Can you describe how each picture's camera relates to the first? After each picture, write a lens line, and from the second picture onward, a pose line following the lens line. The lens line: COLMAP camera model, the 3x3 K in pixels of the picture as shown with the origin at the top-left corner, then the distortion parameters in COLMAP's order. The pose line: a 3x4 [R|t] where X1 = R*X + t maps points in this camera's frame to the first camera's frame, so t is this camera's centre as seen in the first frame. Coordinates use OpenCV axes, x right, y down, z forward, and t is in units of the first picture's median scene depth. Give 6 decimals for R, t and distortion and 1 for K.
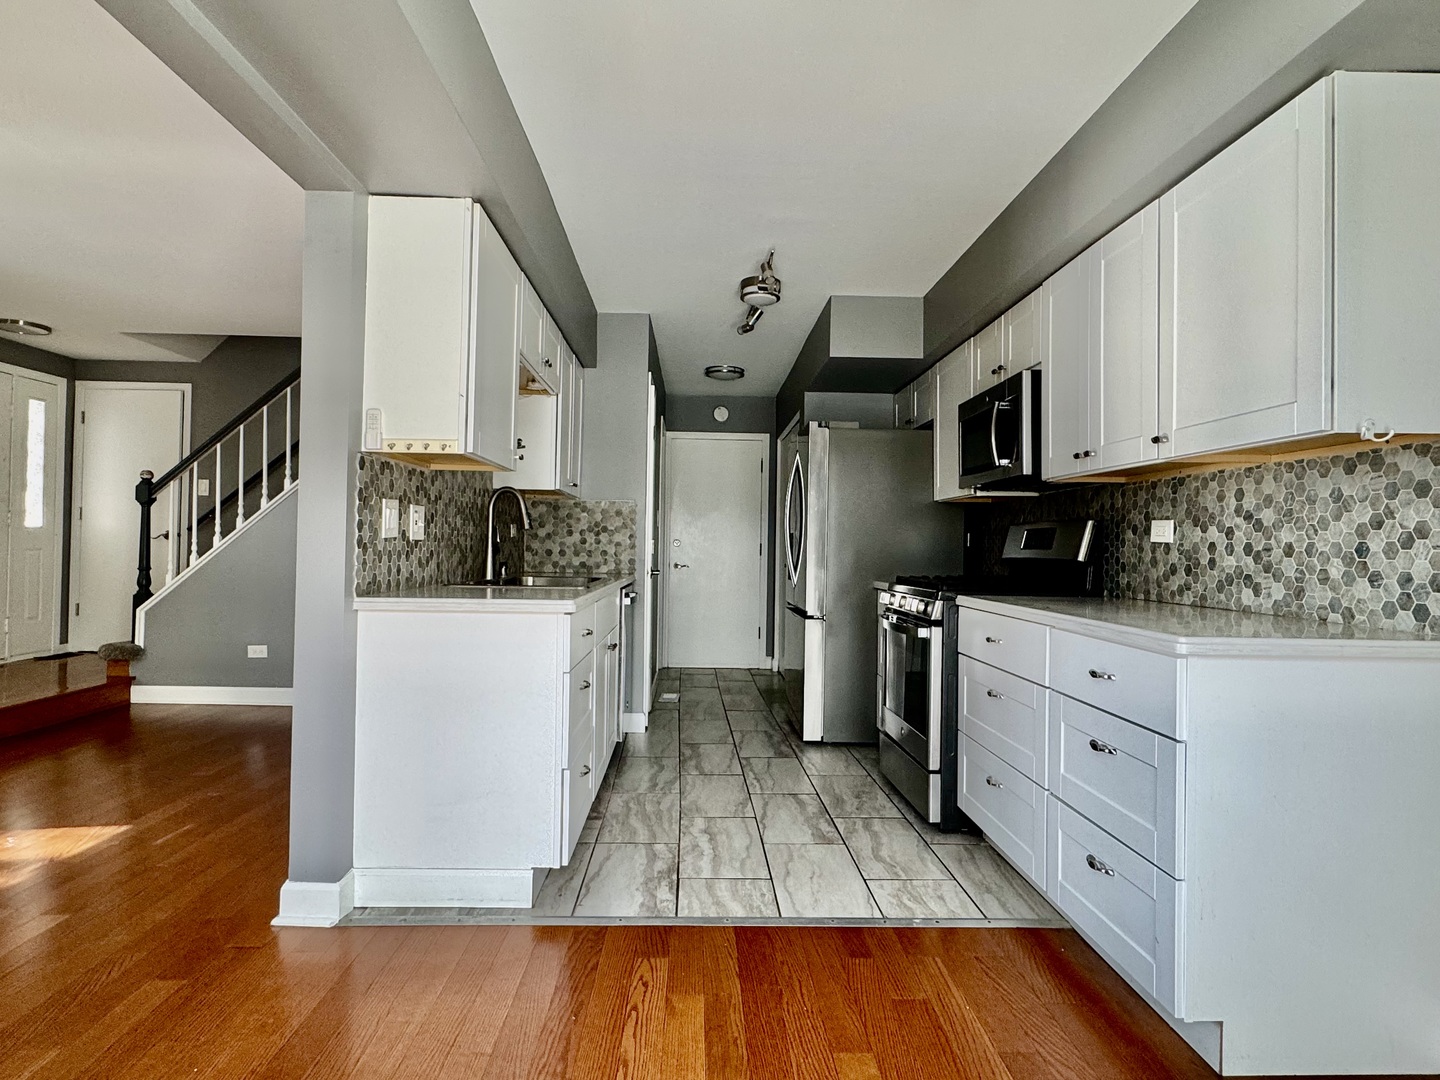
lens RADIAL K [[803.6, 0, 715.5], [0, 803.6, 537.8], [0, 0, 1]] dist [-0.003521, -0.000699]
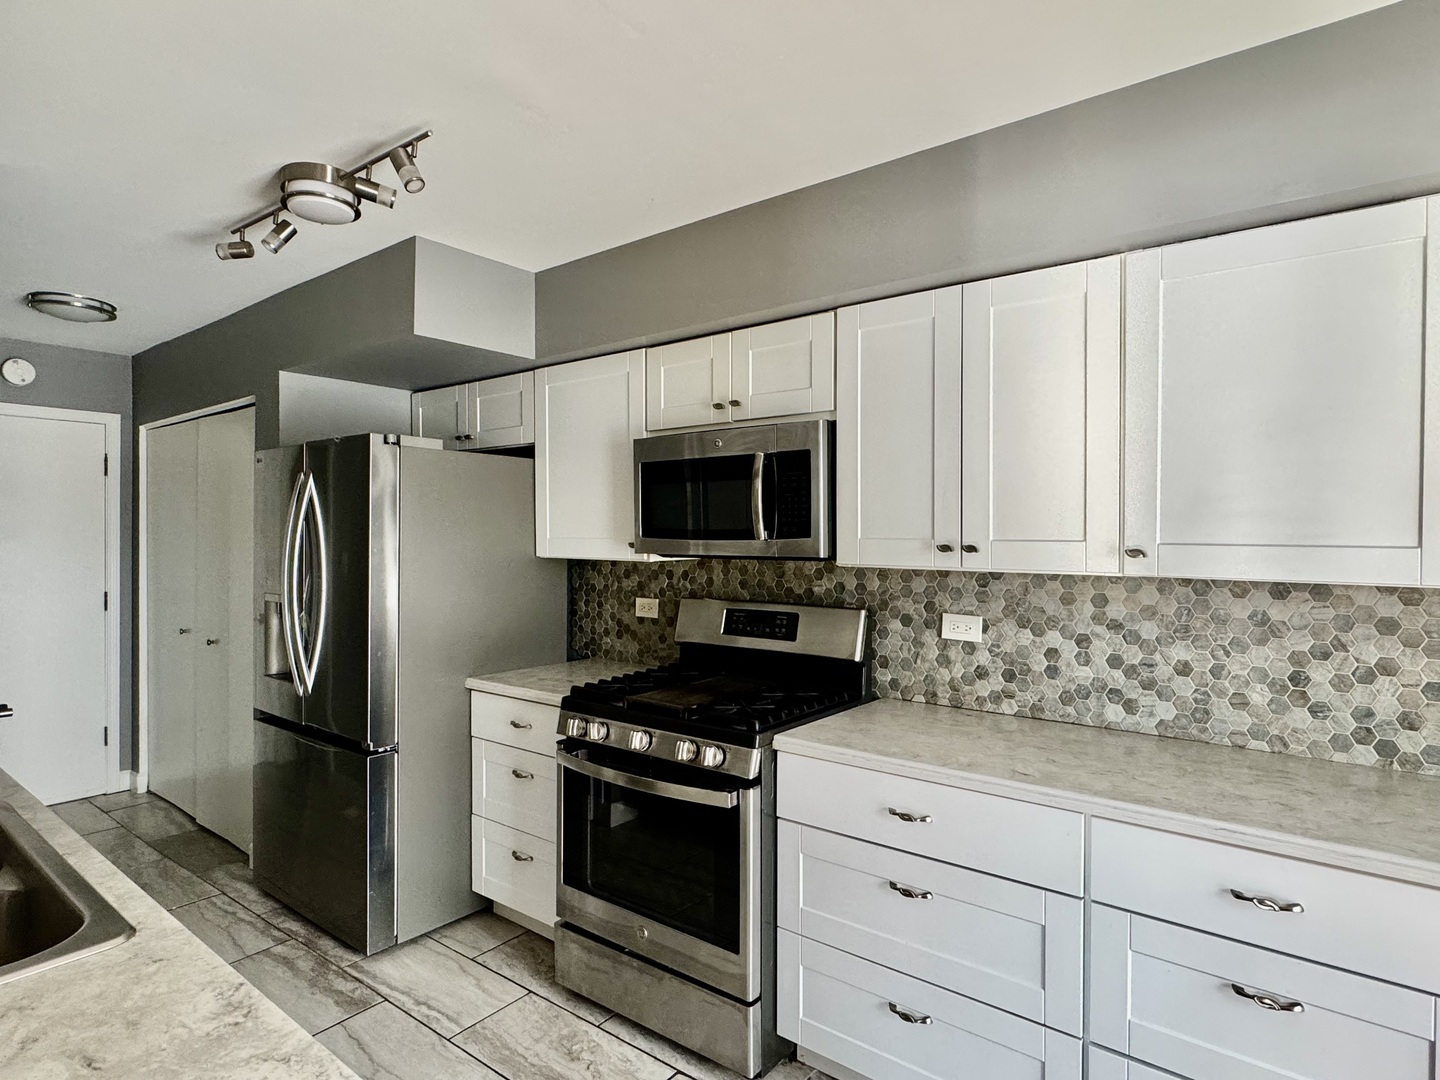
lens RADIAL K [[803.6, 0, 711.6], [0, 803.6, 536.5], [0, 0, 1]] dist [-0.003521, -0.000699]
pose [[0.648206, -0.017360, 0.761267, -0.288397], [-0.000711, 0.999726, 0.023404, -0.129934], [-0.761465, -0.015712, 0.648016, 0.655367]]
